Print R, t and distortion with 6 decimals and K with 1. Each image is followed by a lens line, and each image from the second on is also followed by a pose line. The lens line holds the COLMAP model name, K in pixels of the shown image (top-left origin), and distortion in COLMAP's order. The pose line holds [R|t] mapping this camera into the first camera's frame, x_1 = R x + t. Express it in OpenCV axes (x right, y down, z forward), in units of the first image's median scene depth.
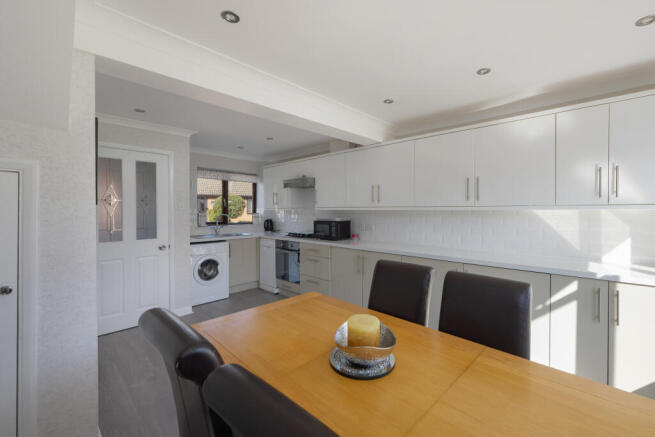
lens RADIAL K [[278.2, 0, 327.0], [0, 278.2, 209.1], [0, 0, 1]] dist [0.000014, 0.000021]
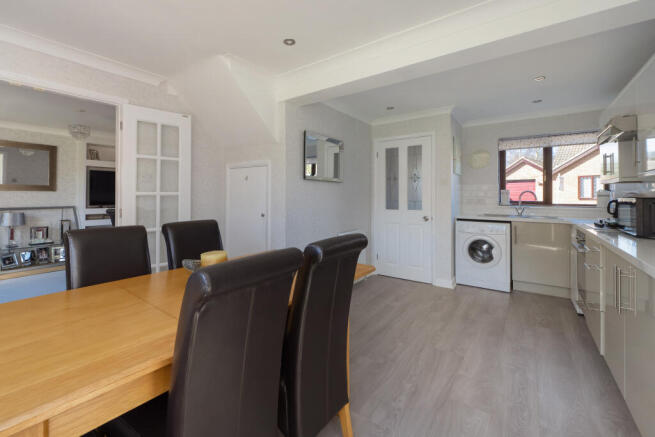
lens RADIAL K [[274.4, 0, 326.2], [0, 274.4, 195.0], [0, 0, 1]] dist [0.000117, 0.000005]
pose [[0.123779, 0.009322, -0.992266, 0.438272], [0.002025, 0.999951, 0.009647, 0.028285], [0.992308, -0.003204, 0.123754, 0.434298]]
